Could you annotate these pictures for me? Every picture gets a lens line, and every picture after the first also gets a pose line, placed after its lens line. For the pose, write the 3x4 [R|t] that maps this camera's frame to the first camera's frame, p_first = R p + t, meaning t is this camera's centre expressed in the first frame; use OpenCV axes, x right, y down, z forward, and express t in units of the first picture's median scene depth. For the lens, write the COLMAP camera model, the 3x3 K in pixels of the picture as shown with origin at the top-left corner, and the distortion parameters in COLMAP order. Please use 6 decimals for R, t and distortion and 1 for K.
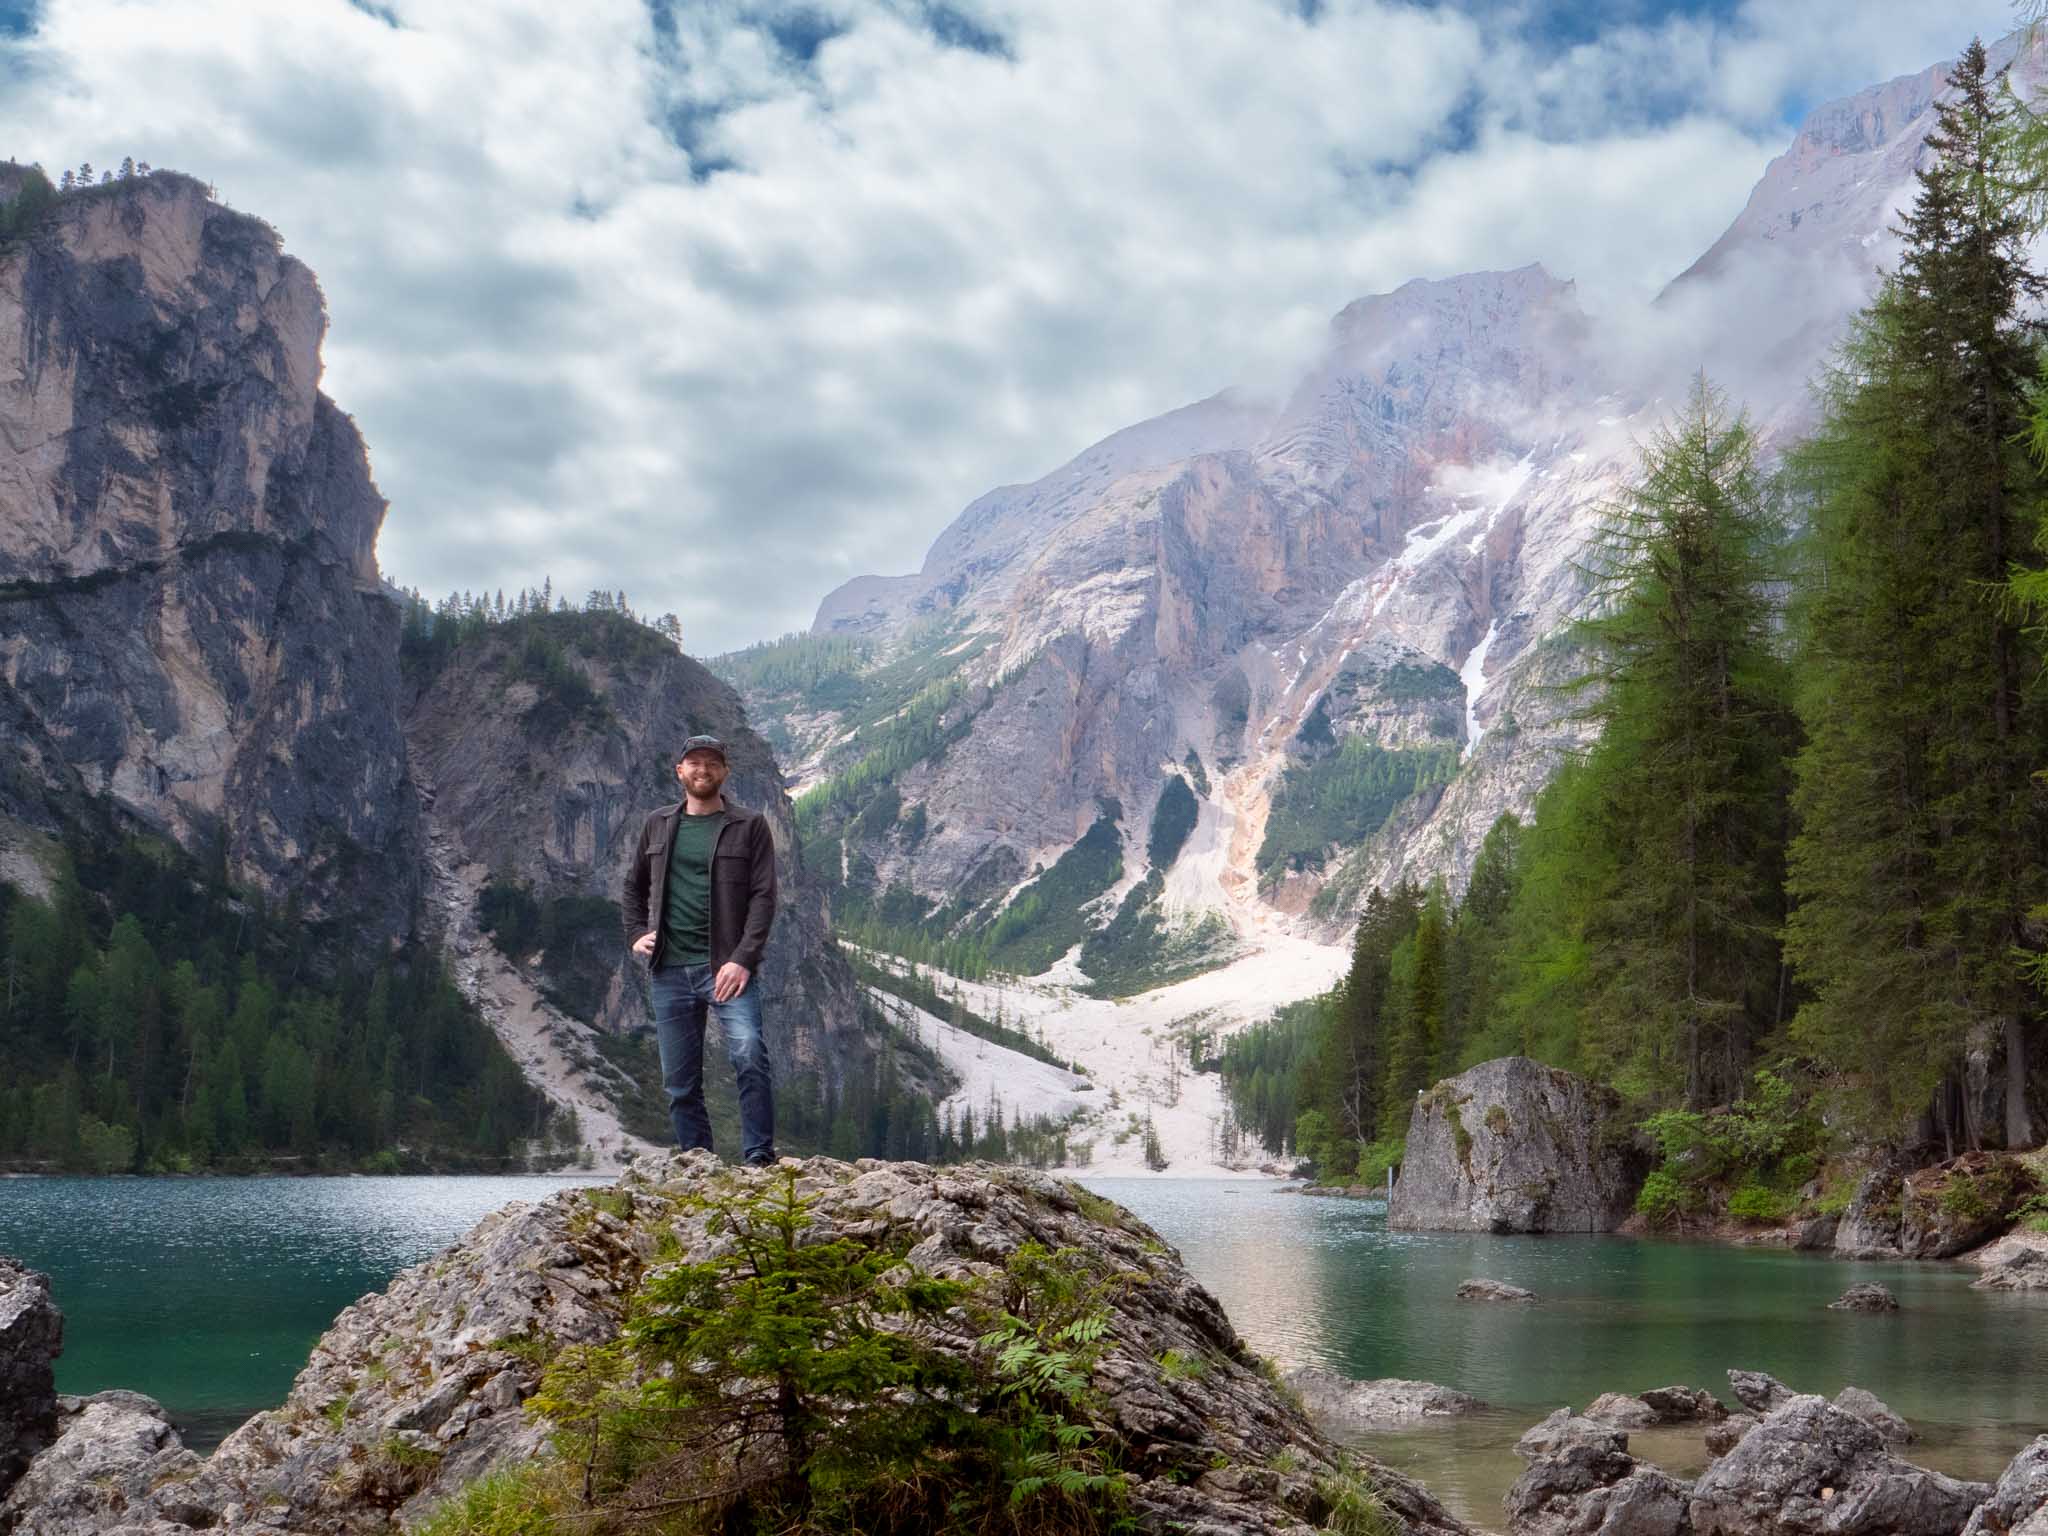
lens RADIAL K [[2259.7, 0, 1358.2], [0, 2259.7, 896.3], [0, 0, 1]] dist [0.003687, 0.016902]
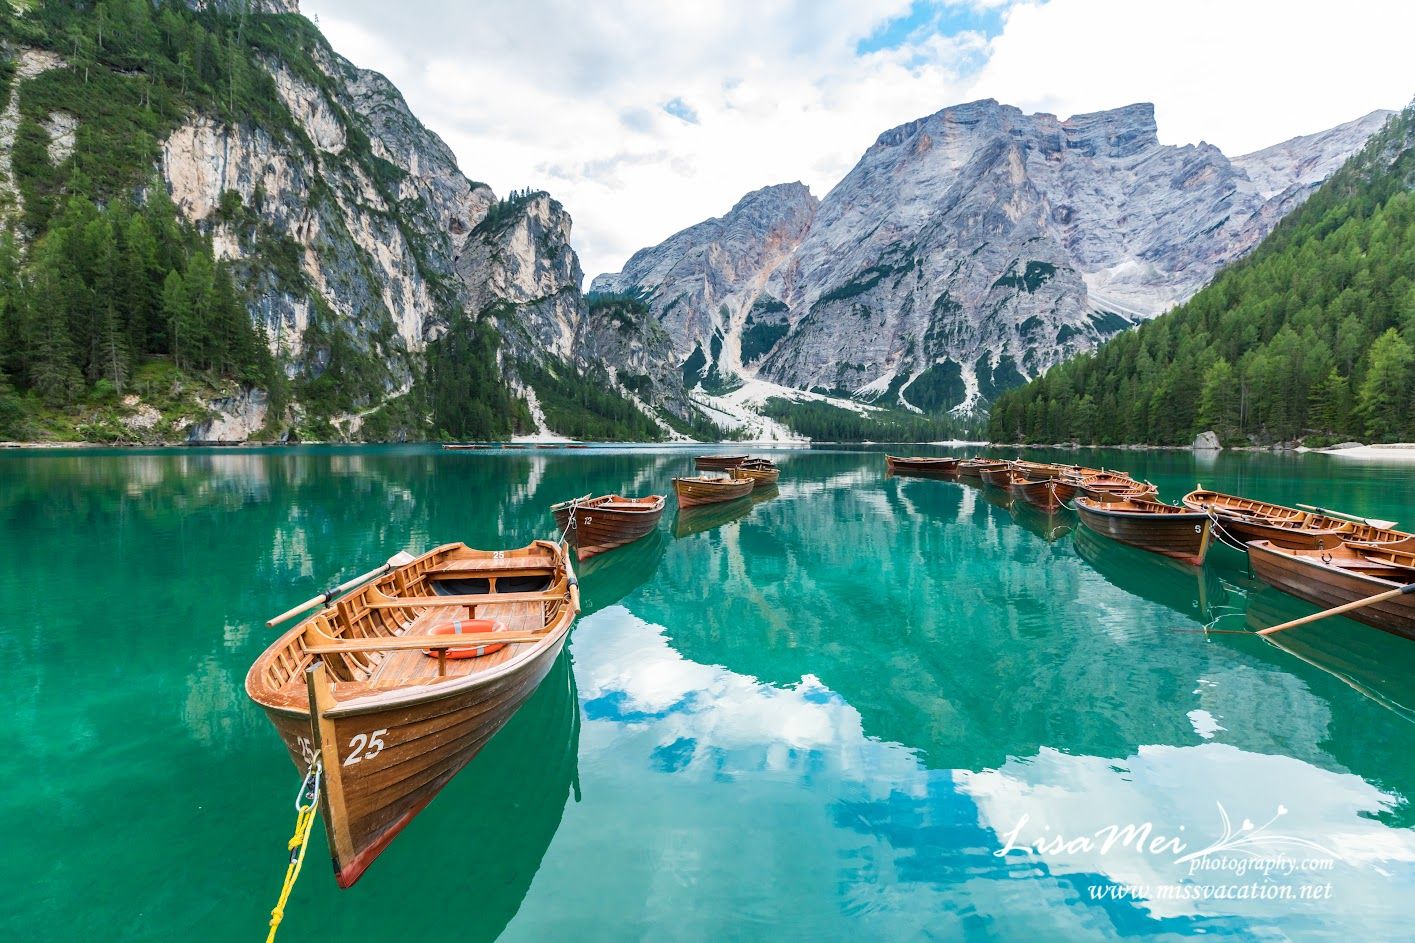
lens RADIAL K [[650.2, 0, 706.1], [0, 650.2, 470.3], [0, 0, 1]] dist [0.001818, 0.000502]
pose [[0.999994, -0.002004, 0.002907, -0.195416], [0.001494, 0.986123, 0.166007, -0.021149], [-0.003199, -0.166002, 0.986120, -0.162585]]
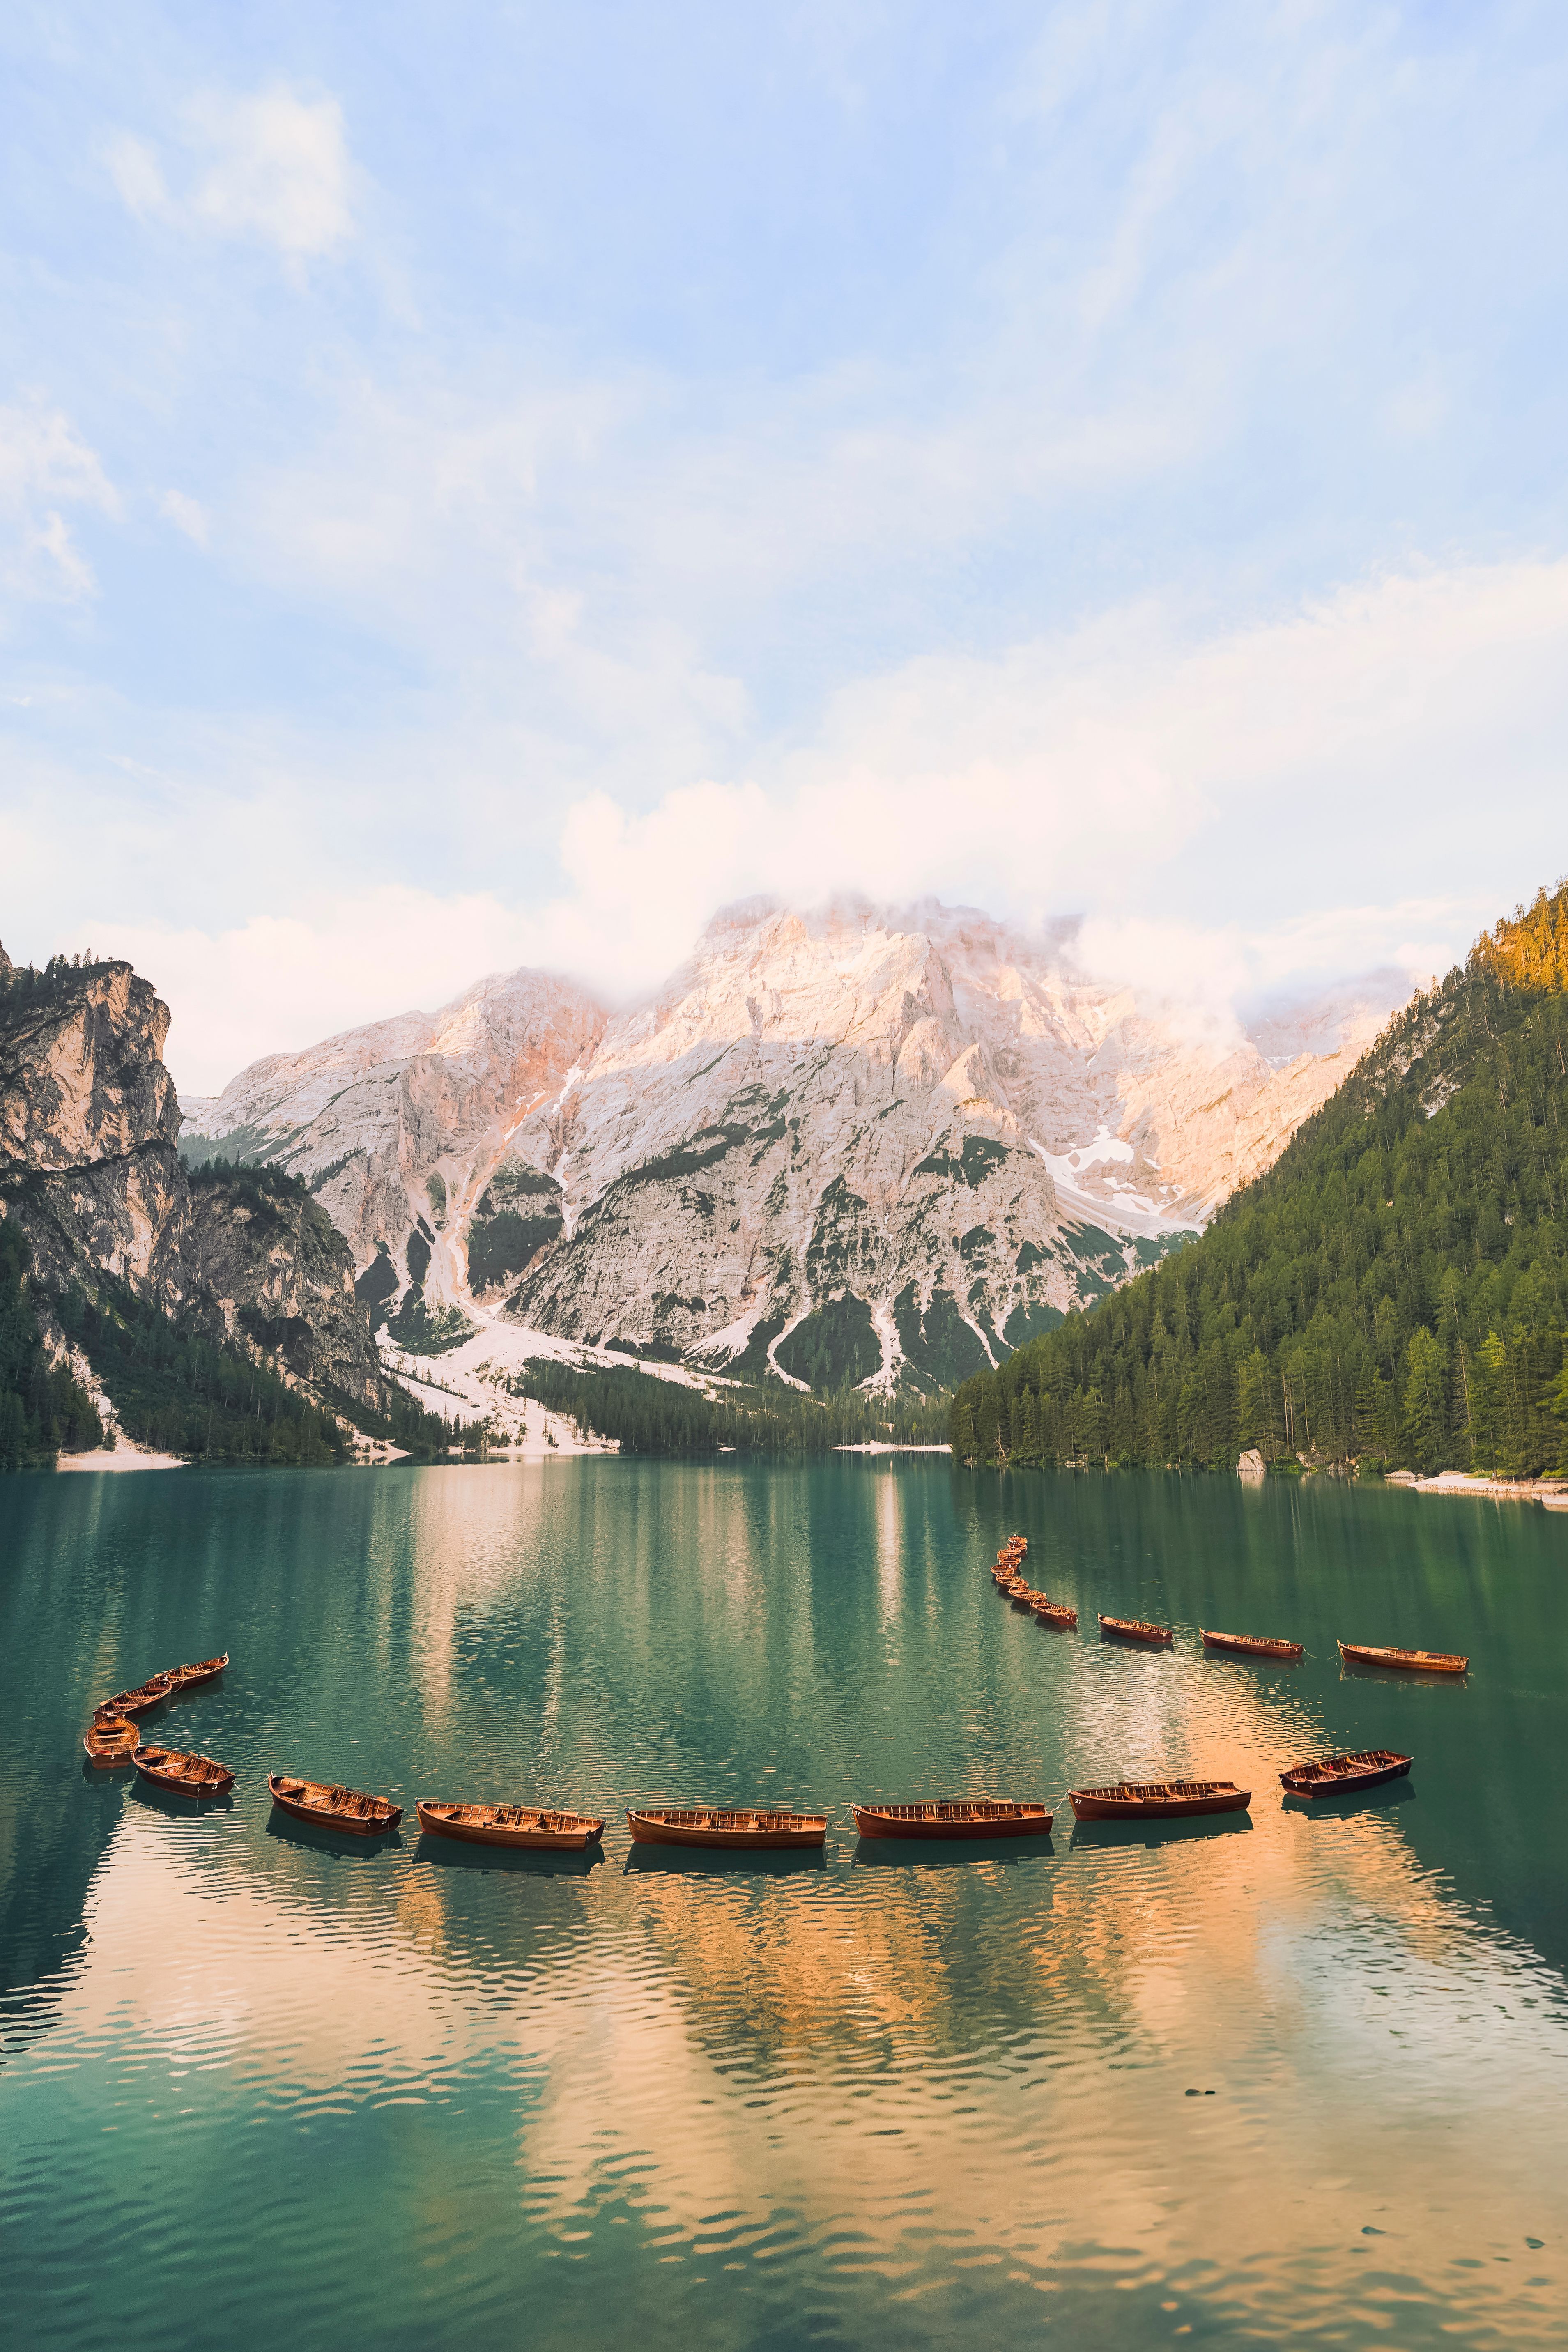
lens RADIAL K [[1274.5, 0, 807.0], [0, 1274.5, 1179.8], [0, 0, 1]] dist [-0.041917, 0.002173]
pose [[0.944014, 0.052218, 0.325746, -0.238941], [-0.027265, 0.996365, -0.080706, -0.037486], [-0.328776, 0.067306, 0.942006, -0.212058]]
